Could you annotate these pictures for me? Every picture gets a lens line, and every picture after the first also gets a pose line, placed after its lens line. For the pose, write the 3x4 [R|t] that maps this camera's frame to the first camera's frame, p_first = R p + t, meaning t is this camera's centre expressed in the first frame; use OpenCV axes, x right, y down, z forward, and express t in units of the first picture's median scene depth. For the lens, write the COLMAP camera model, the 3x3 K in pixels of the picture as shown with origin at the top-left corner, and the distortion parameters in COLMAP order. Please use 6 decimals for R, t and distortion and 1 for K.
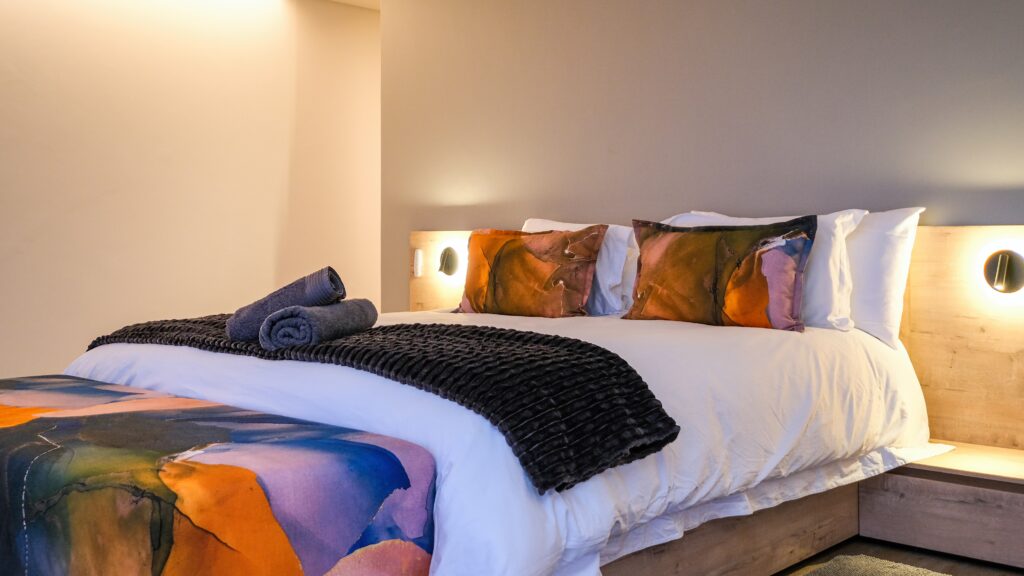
lens RADIAL K [[1136.0, 0, 512.0], [0, 1136.0, 288.0], [0, 0, 1]] dist [-0.000900, -0.000791]
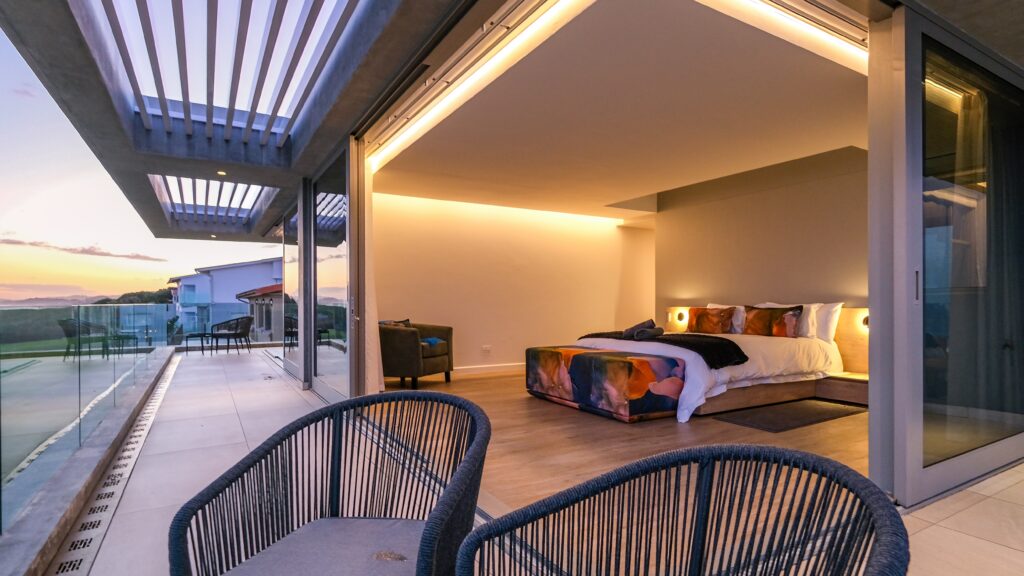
lens RADIAL K [[448.3, 0, 462.6], [0, 448.3, 306.6], [0, 0, 1]] dist [-0.000415, -0.000097]
pose [[0.880395, -0.006435, -0.474197, 0.001563], [-0.012850, 0.999217, -0.037417, 0.005012], [0.474067, 0.039035, 0.879623, -0.692079]]
